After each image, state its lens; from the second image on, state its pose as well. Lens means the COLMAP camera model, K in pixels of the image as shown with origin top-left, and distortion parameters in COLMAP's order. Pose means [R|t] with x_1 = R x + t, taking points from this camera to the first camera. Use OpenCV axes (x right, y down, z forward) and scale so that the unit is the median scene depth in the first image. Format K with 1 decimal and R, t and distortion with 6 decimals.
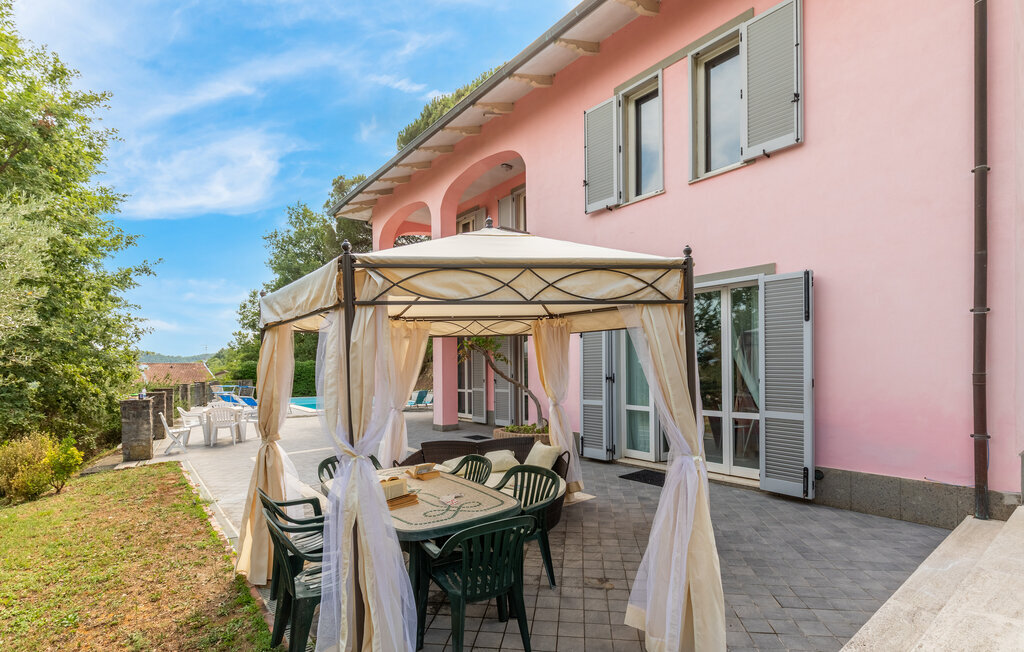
lens RADIAL K [[493.4, 0, 511.2], [0, 493.4, 300.2], [0, 0, 1]] dist [0.001537, 0.000117]
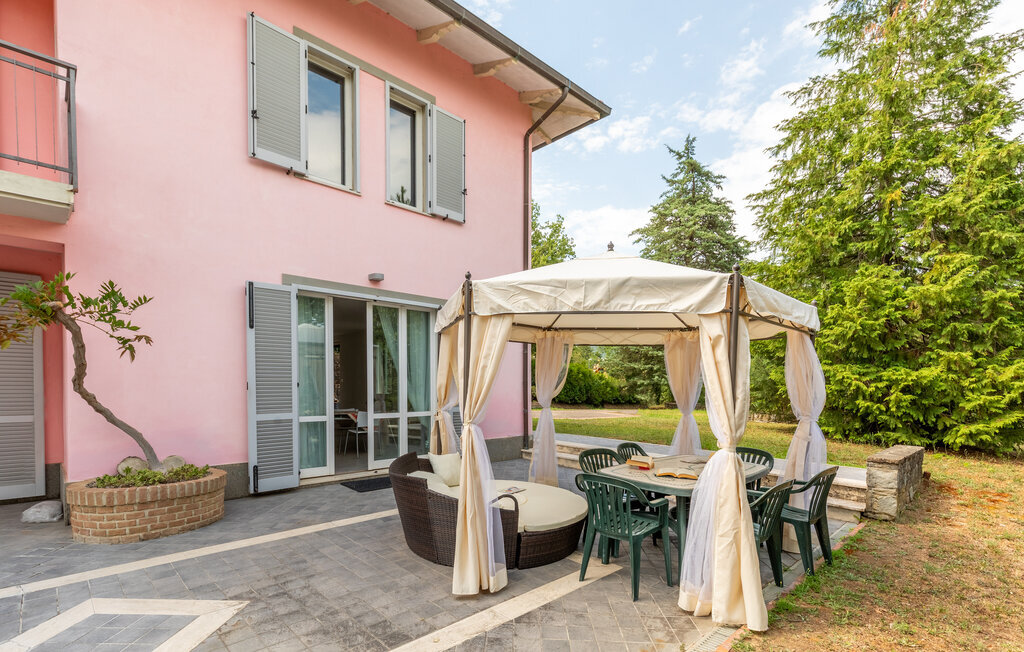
lens RADIAL K [[465.1, 0, 517.1], [0, 465.1, 324.9], [0, 0, 1]] dist [0.004715, 0.000218]
pose [[-0.110115, 0.120136, 0.986632, -0.672057], [-0.153533, 0.978697, -0.136305, 0.123652], [-0.981989, -0.166490, -0.089325, 0.814746]]
